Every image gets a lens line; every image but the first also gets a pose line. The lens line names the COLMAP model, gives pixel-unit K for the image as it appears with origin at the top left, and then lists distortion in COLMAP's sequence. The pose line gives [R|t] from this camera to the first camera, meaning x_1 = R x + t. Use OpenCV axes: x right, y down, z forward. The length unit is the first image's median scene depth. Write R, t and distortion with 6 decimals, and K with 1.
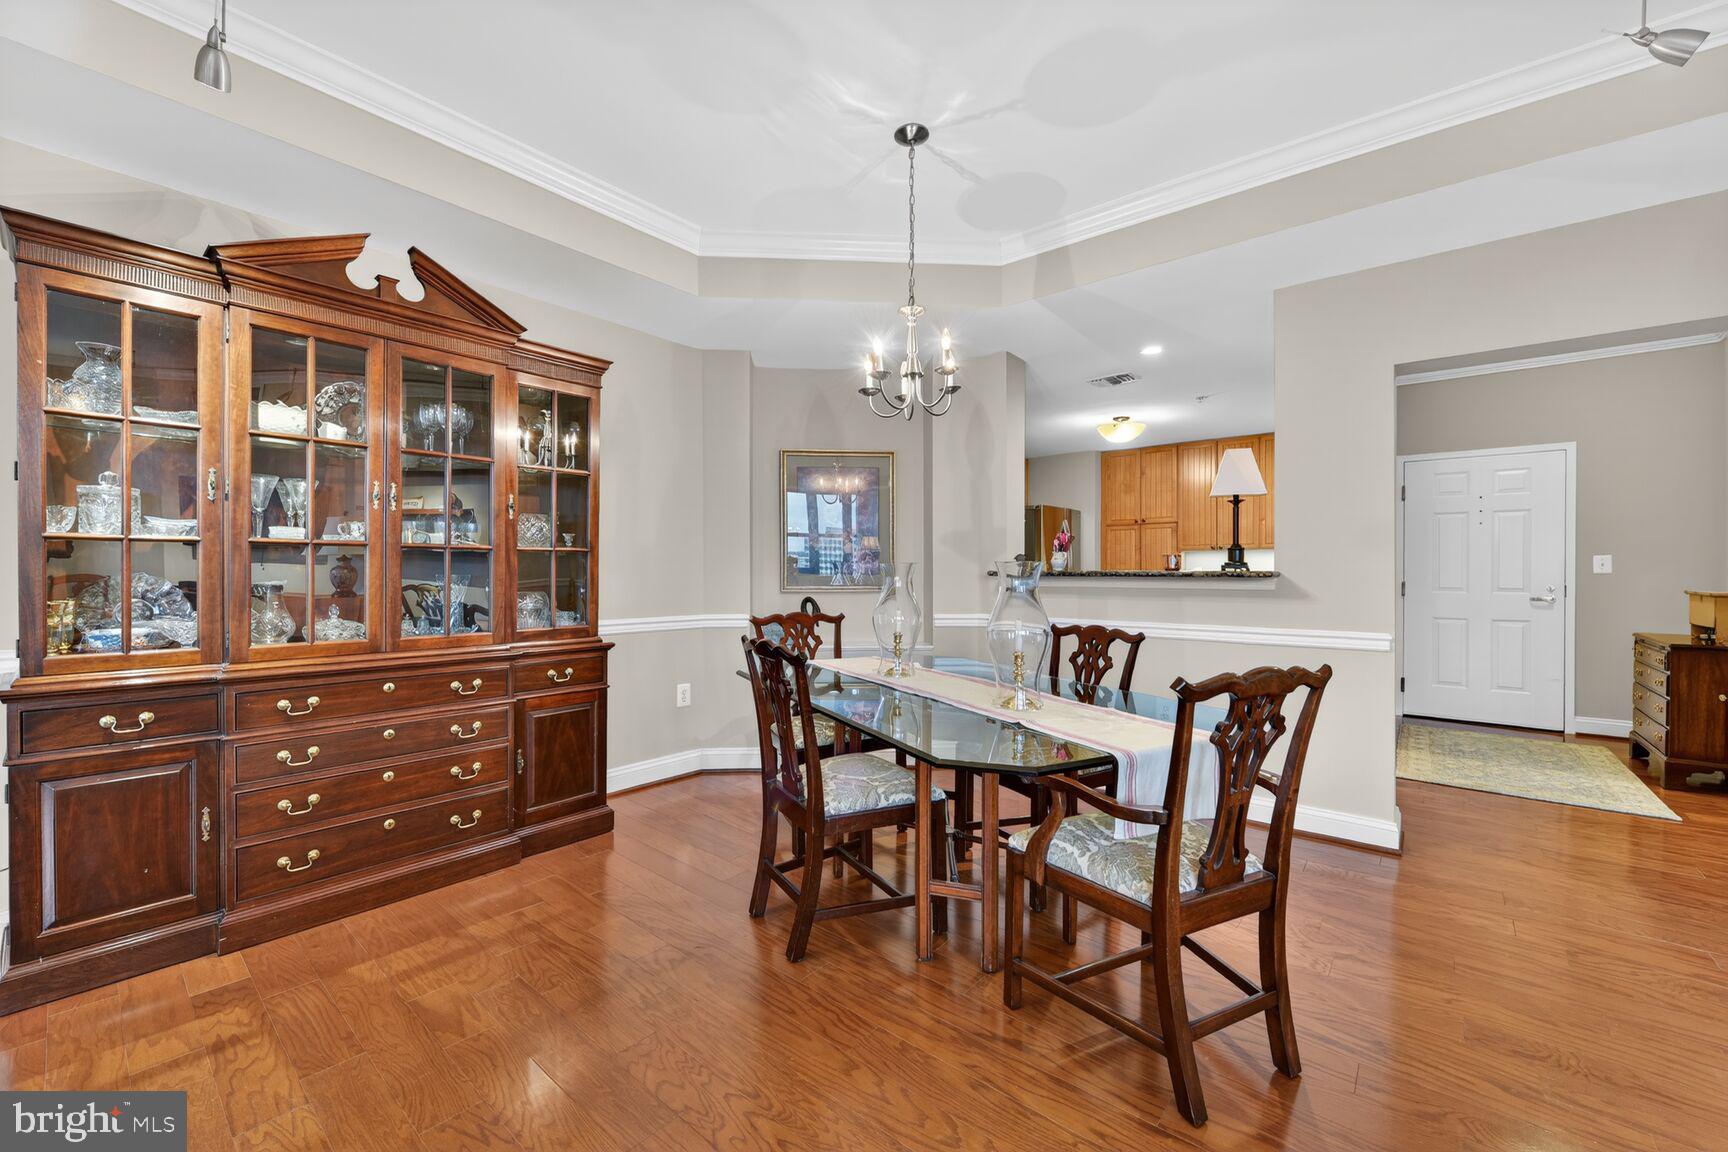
lens RADIAL K [[678.2, 0, 861.3], [0, 678.2, 574.8], [0, 0, 1]] dist [-0.017828, -0.000167]
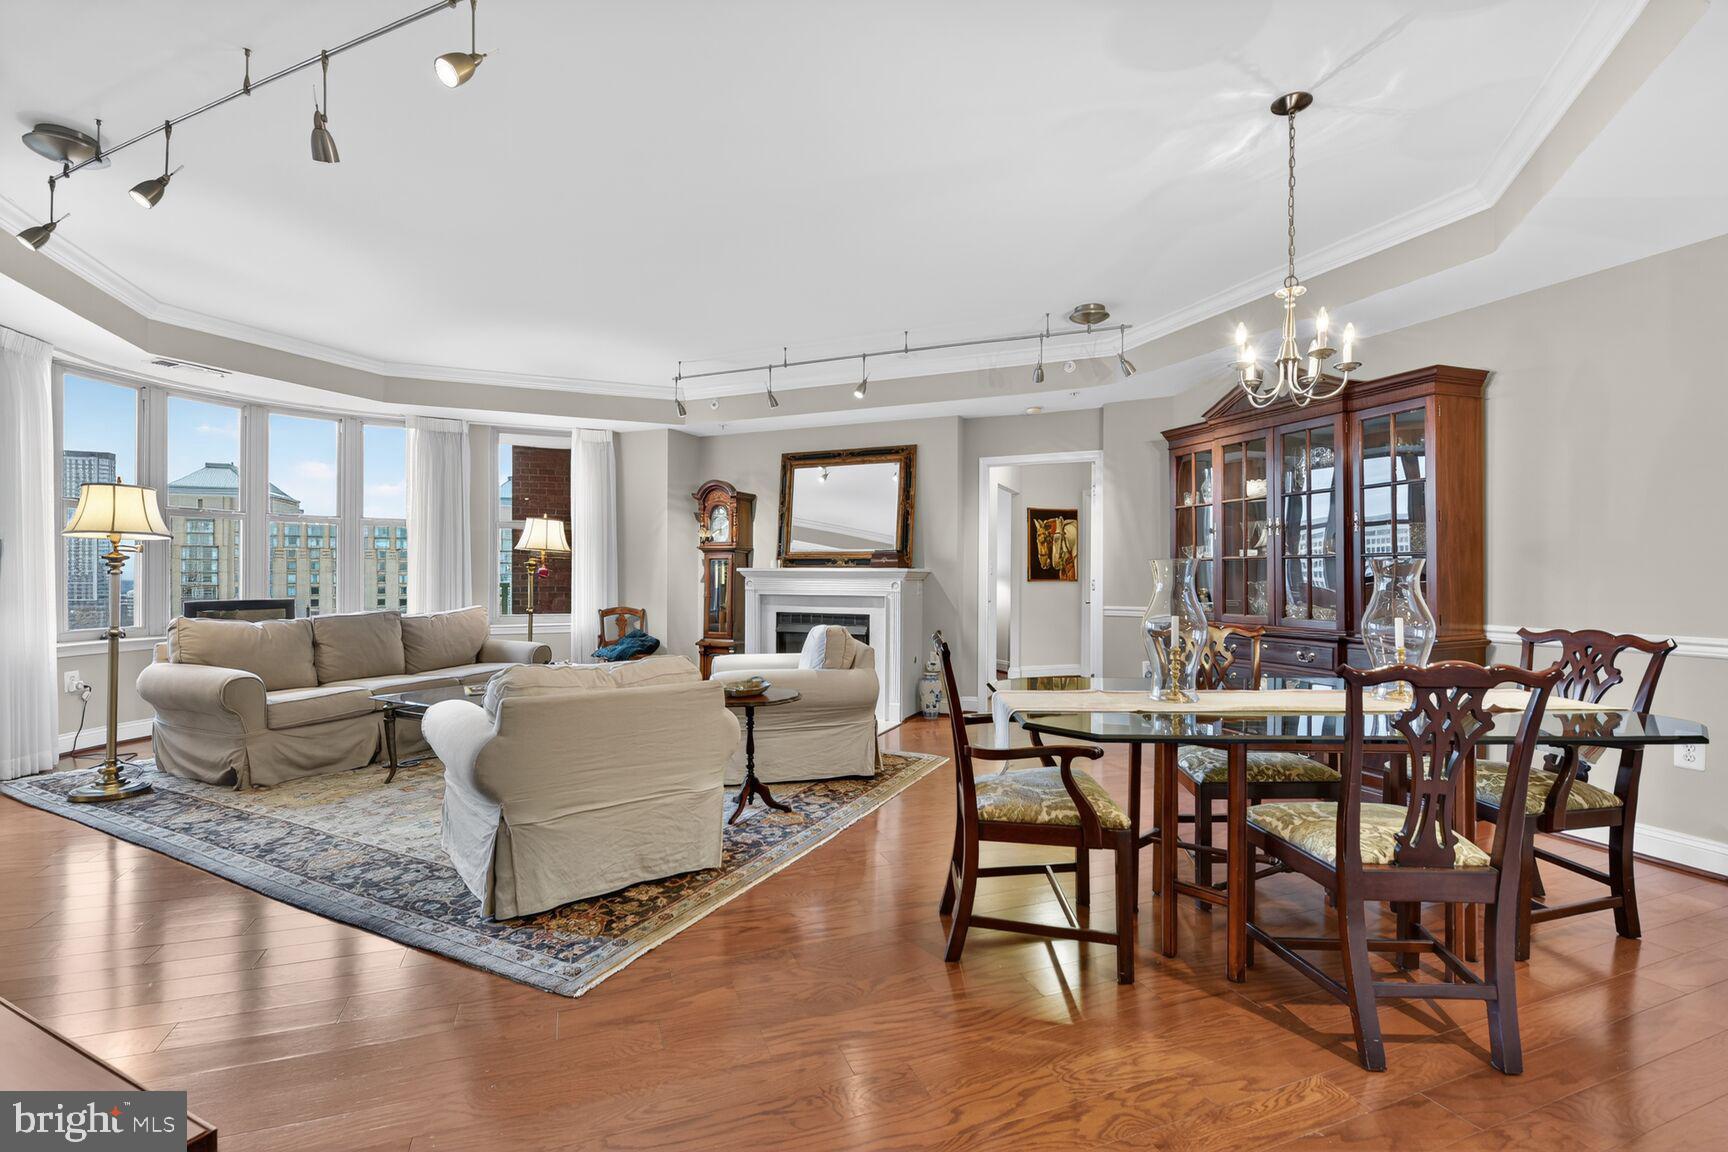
lens RADIAL K [[760.2, 0, 861.2], [0, 760.2, 582.1], [0, 0, 1]] dist [-0.010912, -0.000365]
pose [[-0.489783, 0.000284, -0.871844, 1.336738], [-0.006584, 0.999970, 0.004024, 0.013753], [0.871819, 0.007711, -0.489767, 1.023418]]
